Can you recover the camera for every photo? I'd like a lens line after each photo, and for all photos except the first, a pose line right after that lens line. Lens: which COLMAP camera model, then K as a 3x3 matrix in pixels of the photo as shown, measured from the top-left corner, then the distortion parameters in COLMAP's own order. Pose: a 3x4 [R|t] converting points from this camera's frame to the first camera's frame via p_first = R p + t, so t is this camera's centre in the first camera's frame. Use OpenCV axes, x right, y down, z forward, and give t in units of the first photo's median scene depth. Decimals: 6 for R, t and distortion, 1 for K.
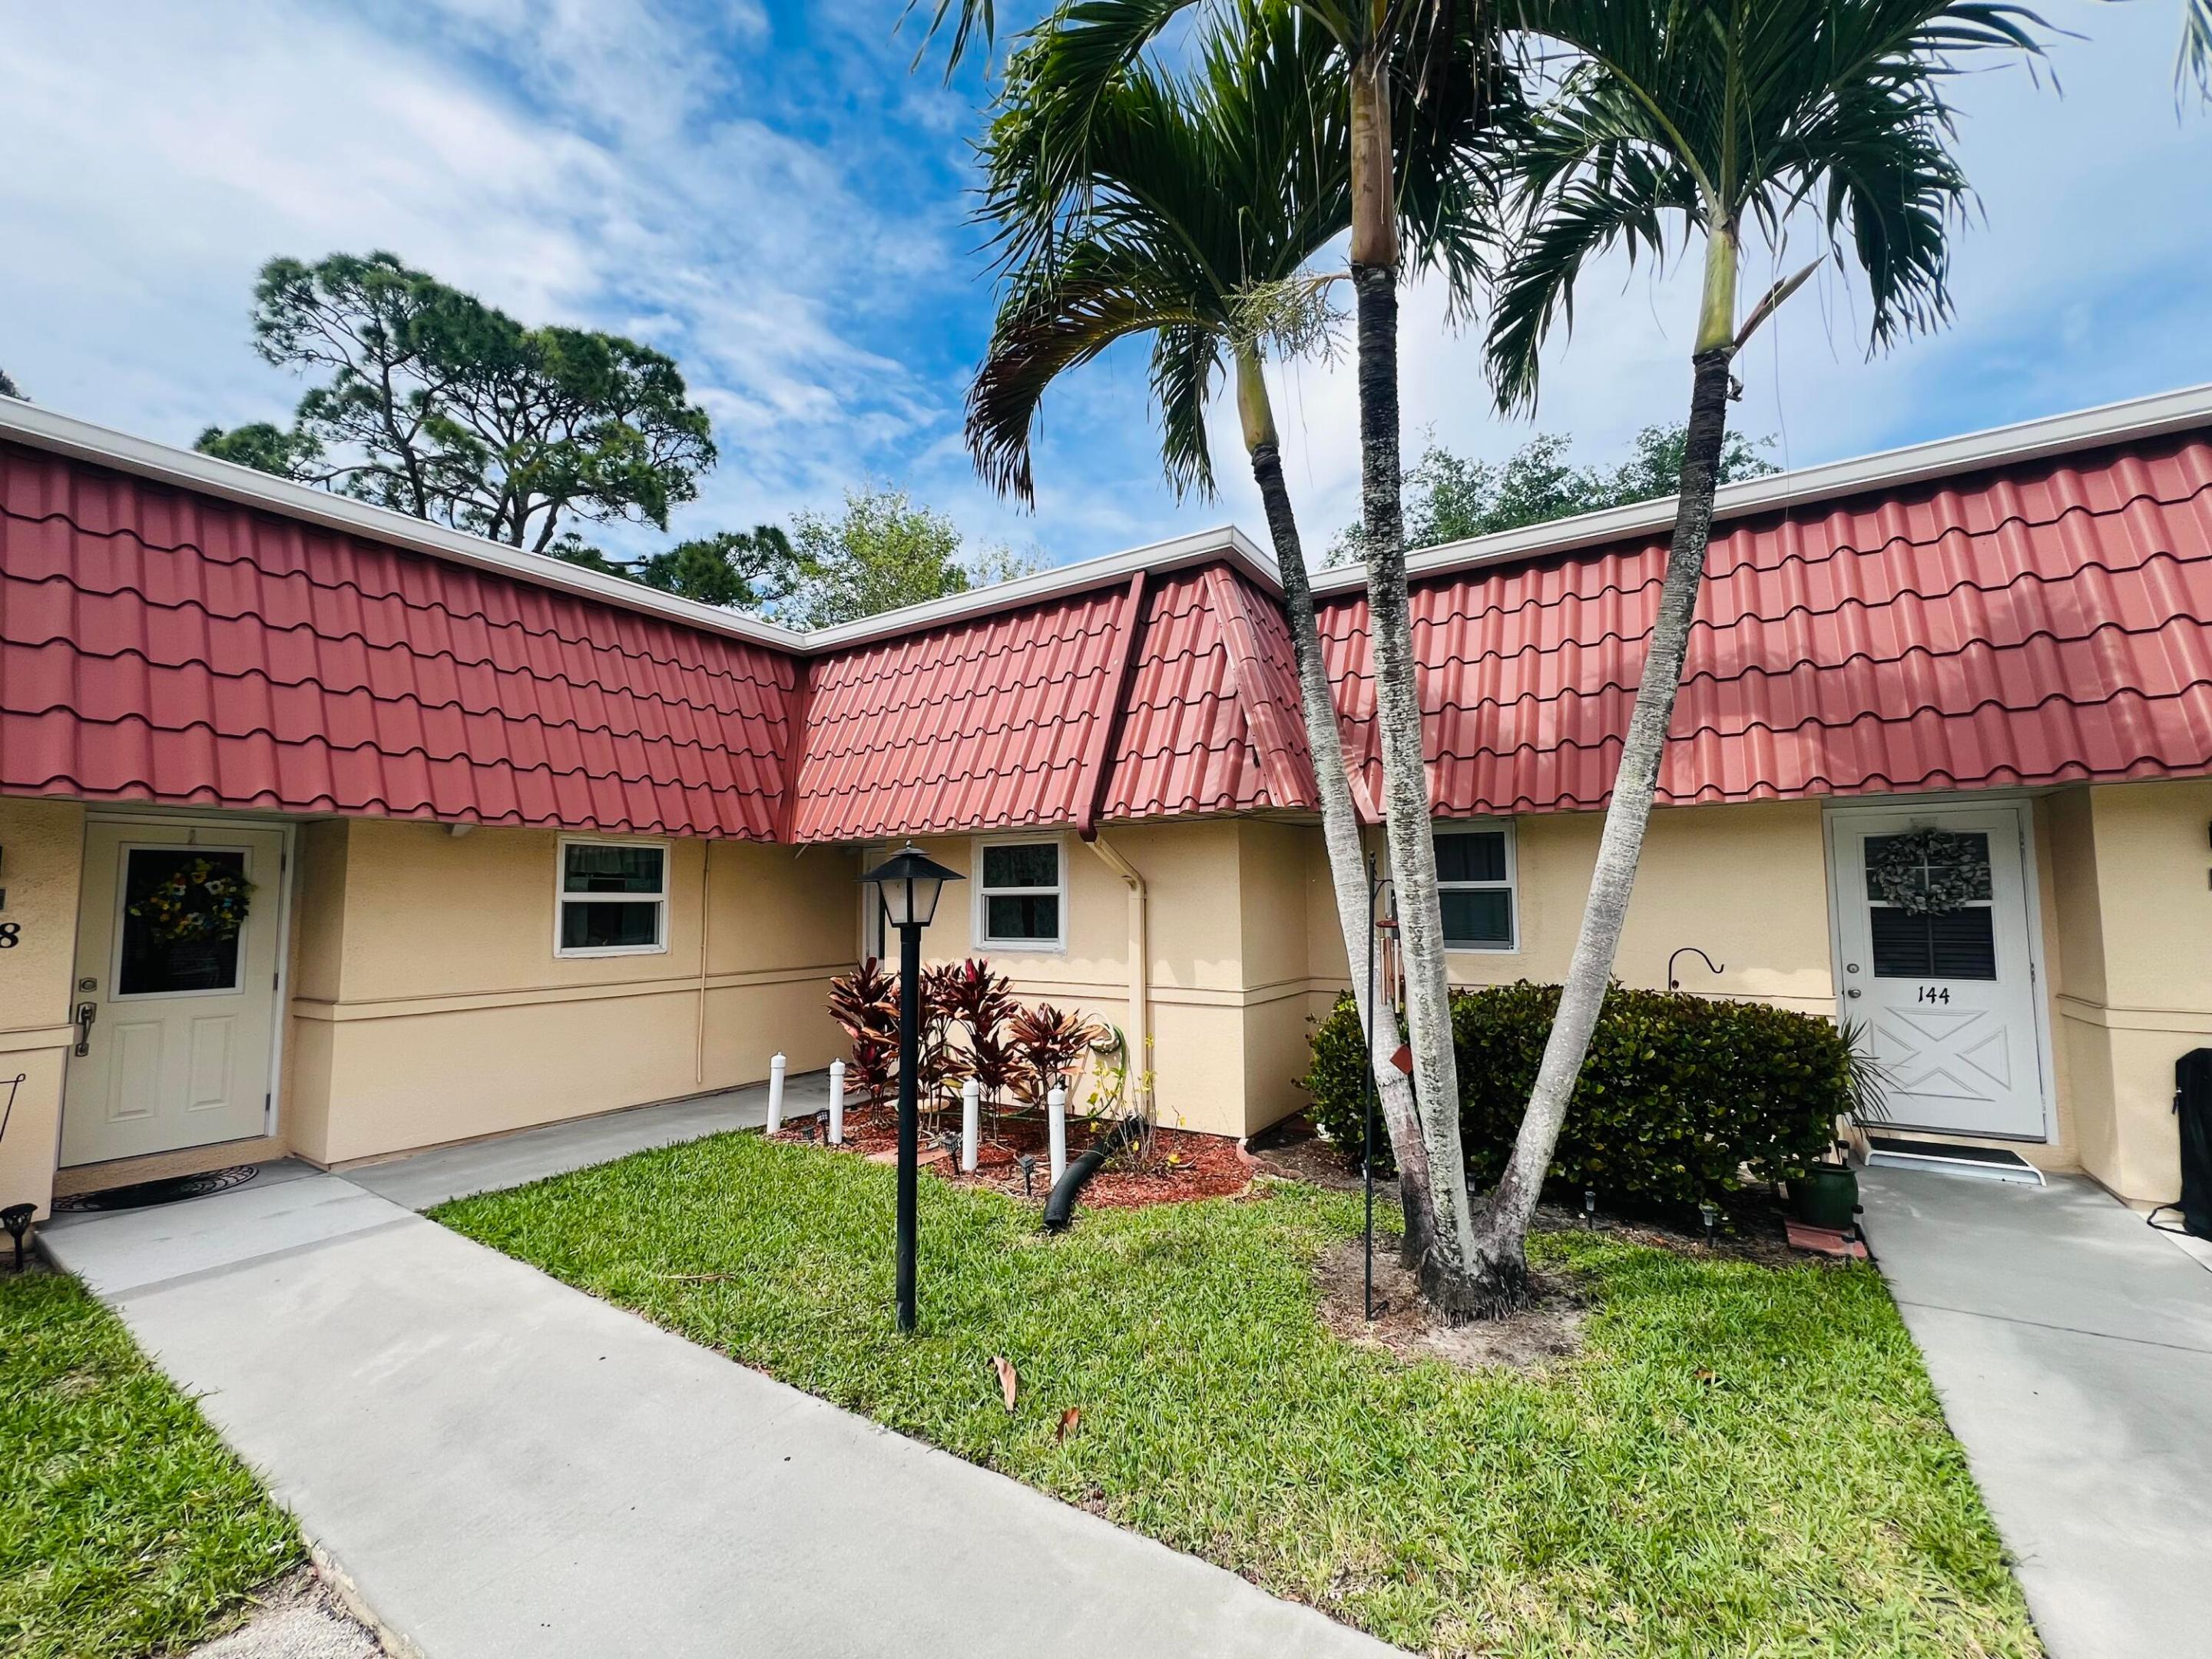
lens RADIAL K [[911.8, 0, 1113.3], [0, 911.8, 839.7], [0, 0, 1]] dist [-0.003429, 0.000508]
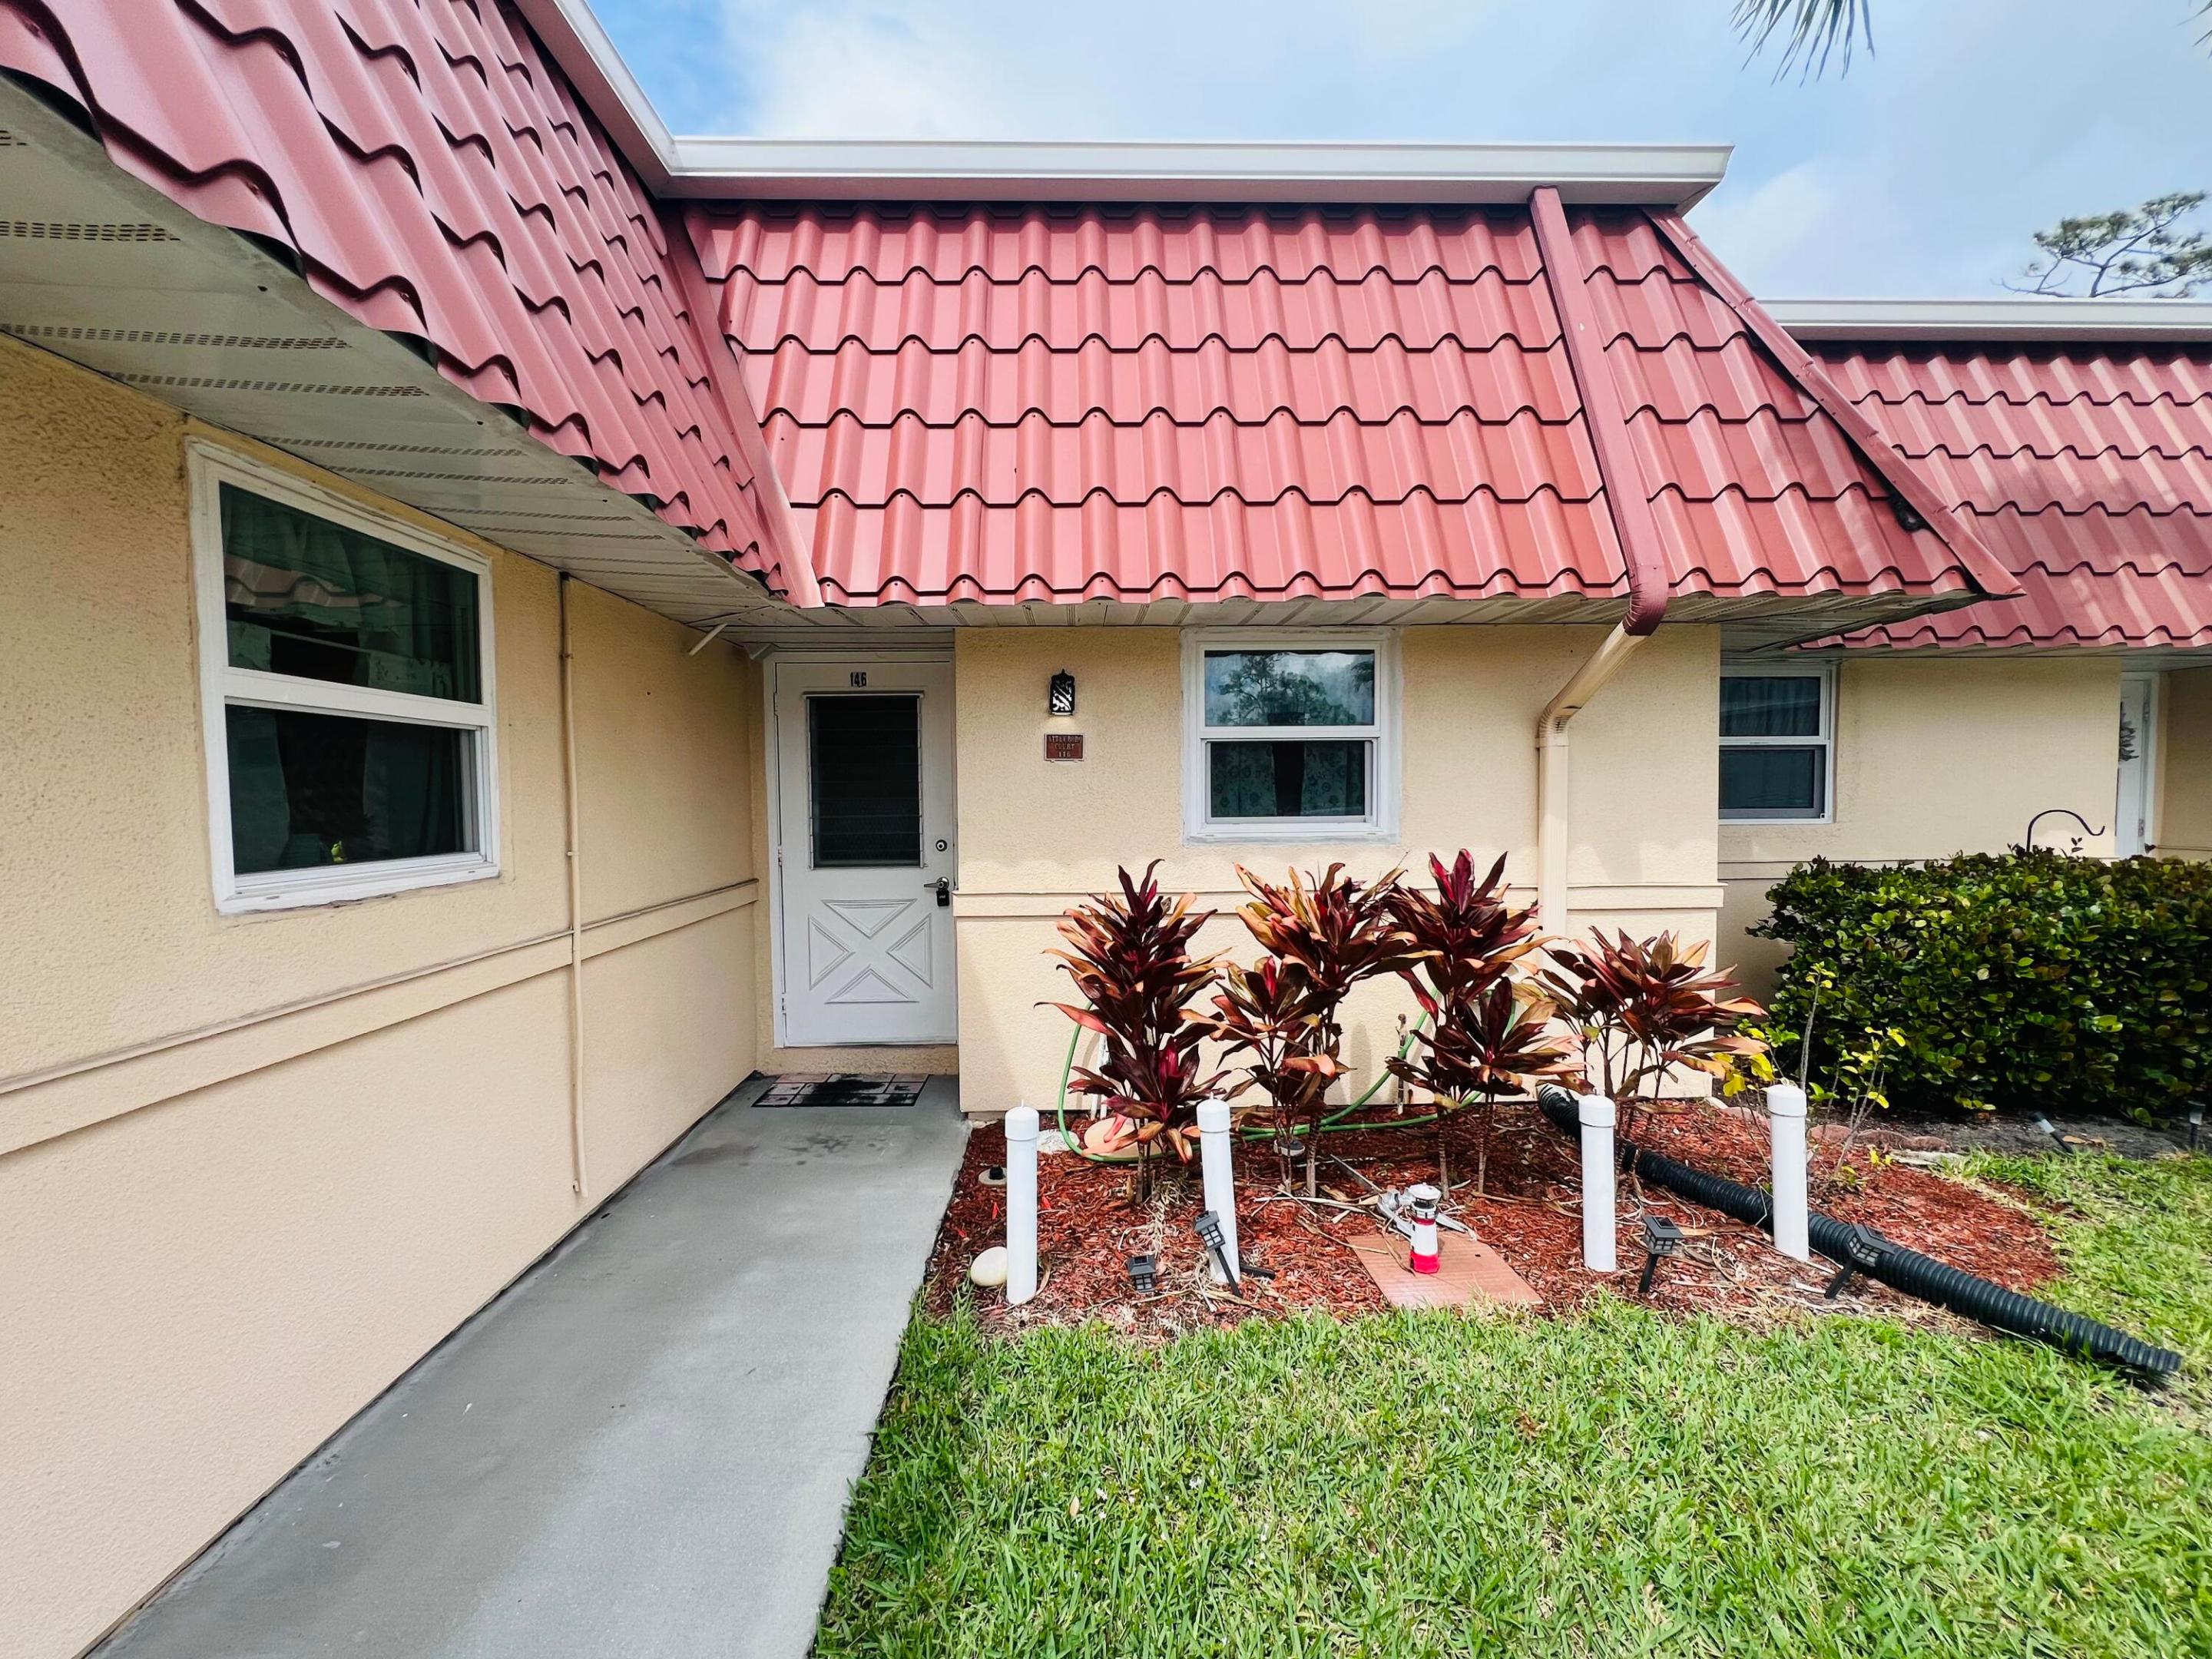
lens RADIAL K [[911.8, 0, 1105.7], [0, 911.8, 835.0], [0, 0, 1]] dist [-0.003429, 0.000508]
pose [[0.818207, -0.028084, 0.574238, -0.529202], [-0.040003, 0.993605, 0.105592, 0.065628], [-0.573531, -0.109367, 0.811850, 0.617108]]
